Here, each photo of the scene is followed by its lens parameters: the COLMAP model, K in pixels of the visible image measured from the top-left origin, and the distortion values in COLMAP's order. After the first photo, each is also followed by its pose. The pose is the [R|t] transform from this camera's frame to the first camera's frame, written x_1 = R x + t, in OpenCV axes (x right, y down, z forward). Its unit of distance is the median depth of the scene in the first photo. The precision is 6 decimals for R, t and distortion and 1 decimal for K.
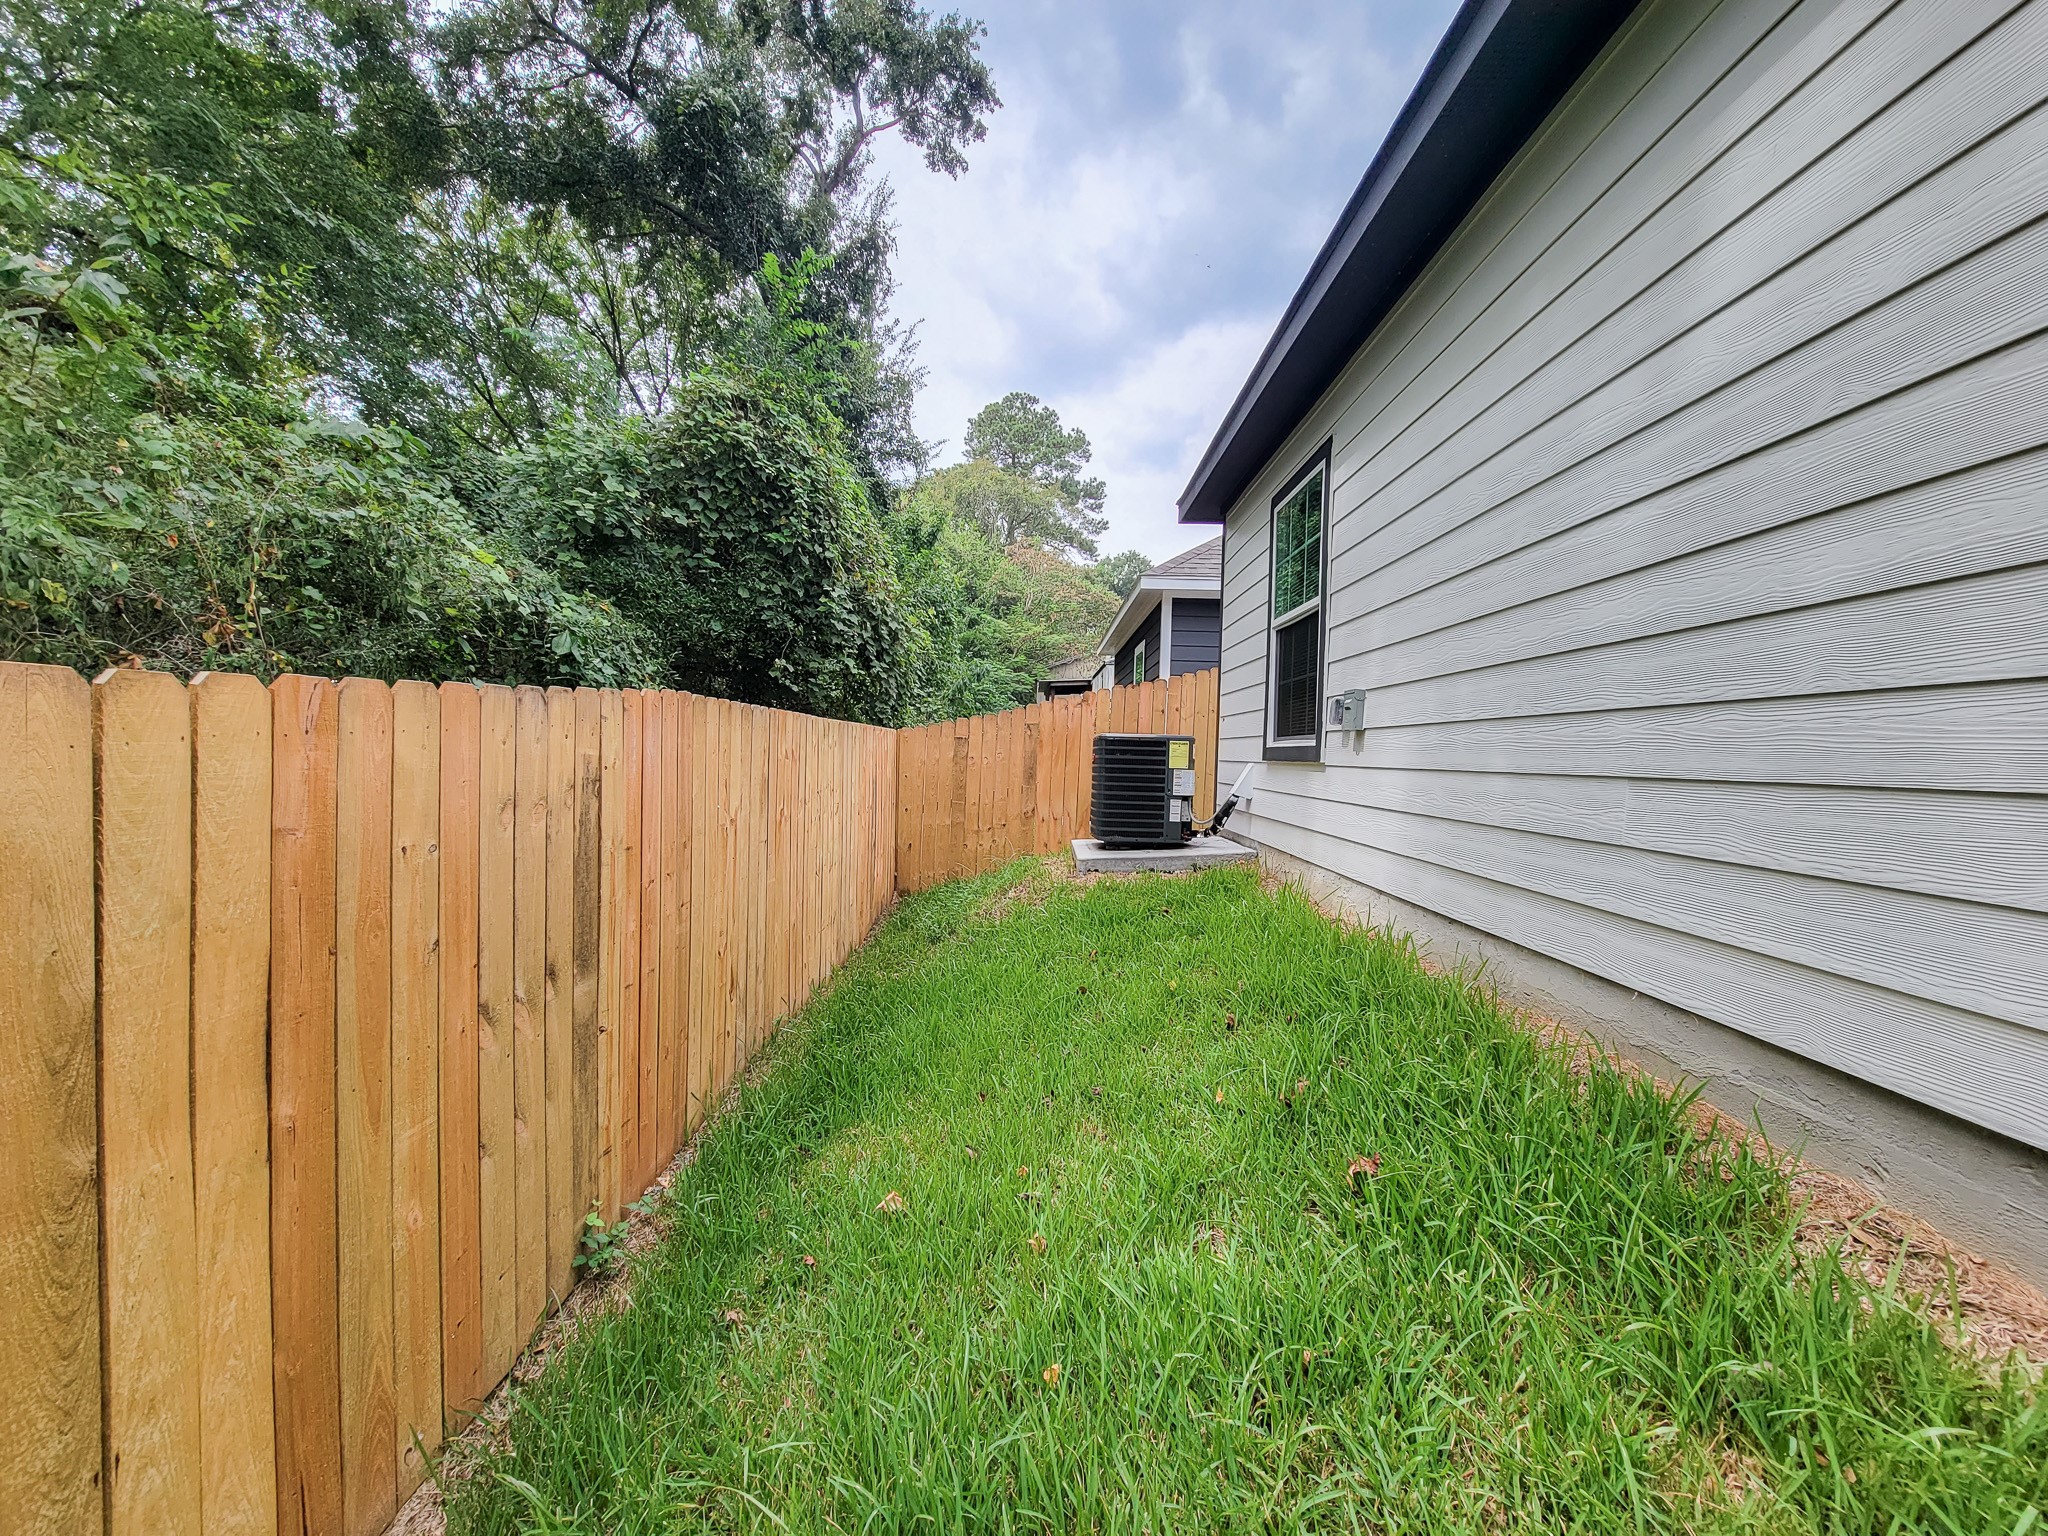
lens RADIAL K [[845.7, 0, 1024.0], [0, 845.7, 768.0], [0, 0, 1]] dist [0.000248, -0.000175]
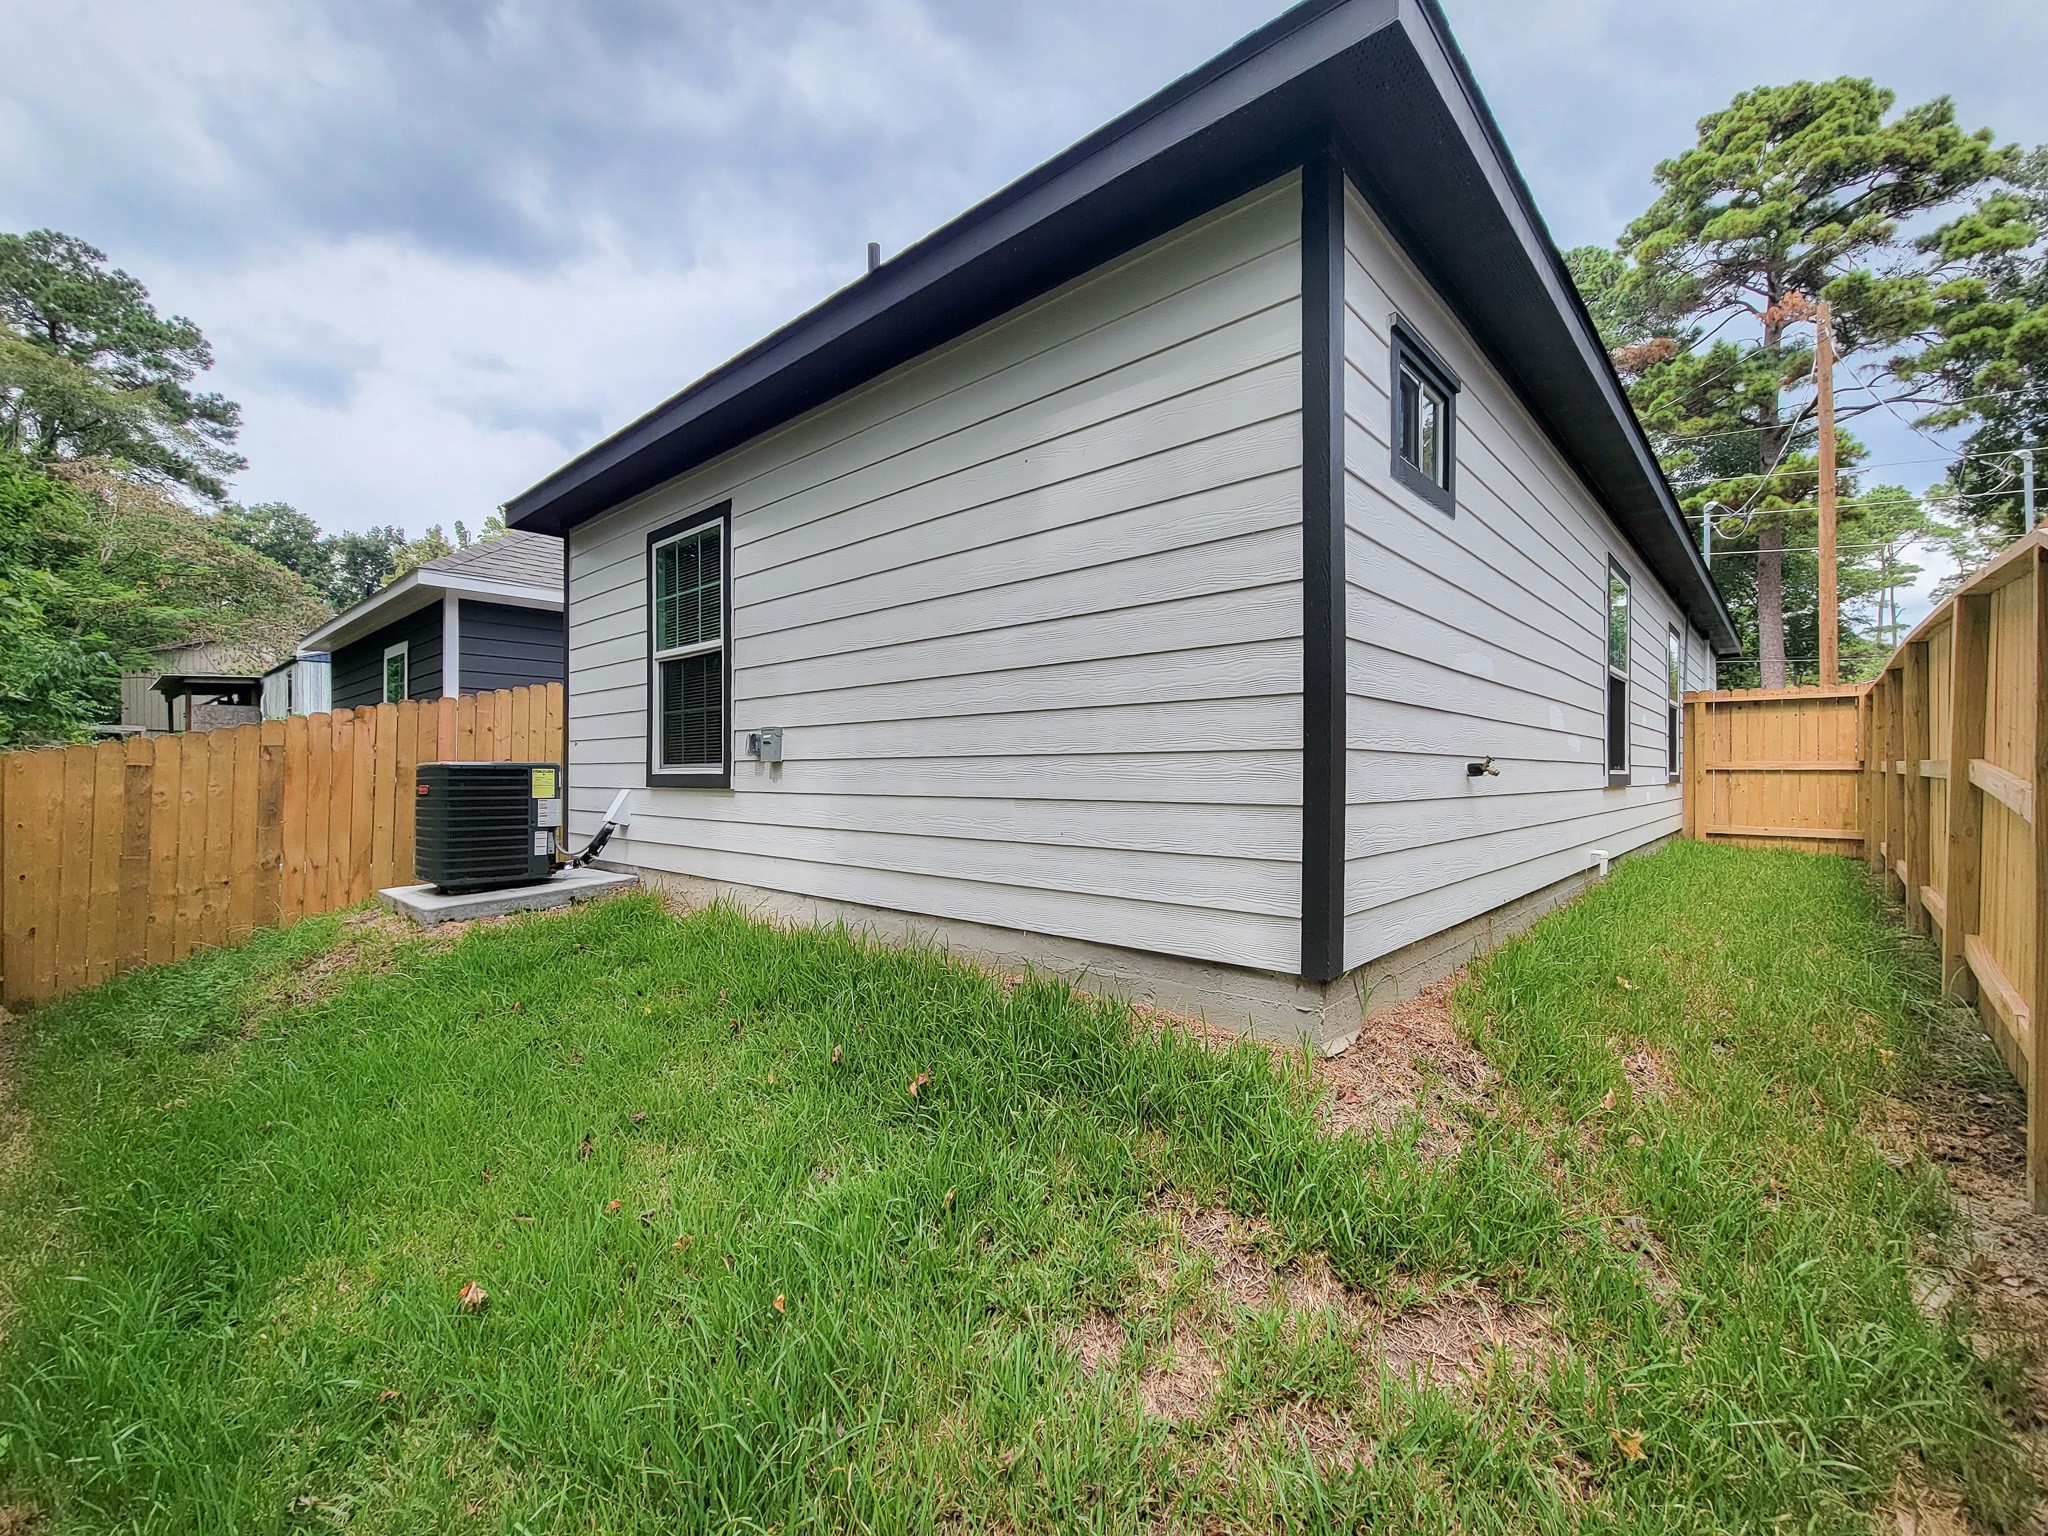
lens RADIAL K [[856.4, 0, 1033.0], [0, 856.4, 769.8], [0, 0, 1]] dist [0.004720, -0.005010]
pose [[0.660081, -0.024725, 0.750787, -0.170021], [0.032388, 0.999466, 0.004439, -0.017213], [-0.750496, 0.021386, 0.660529, -0.034155]]
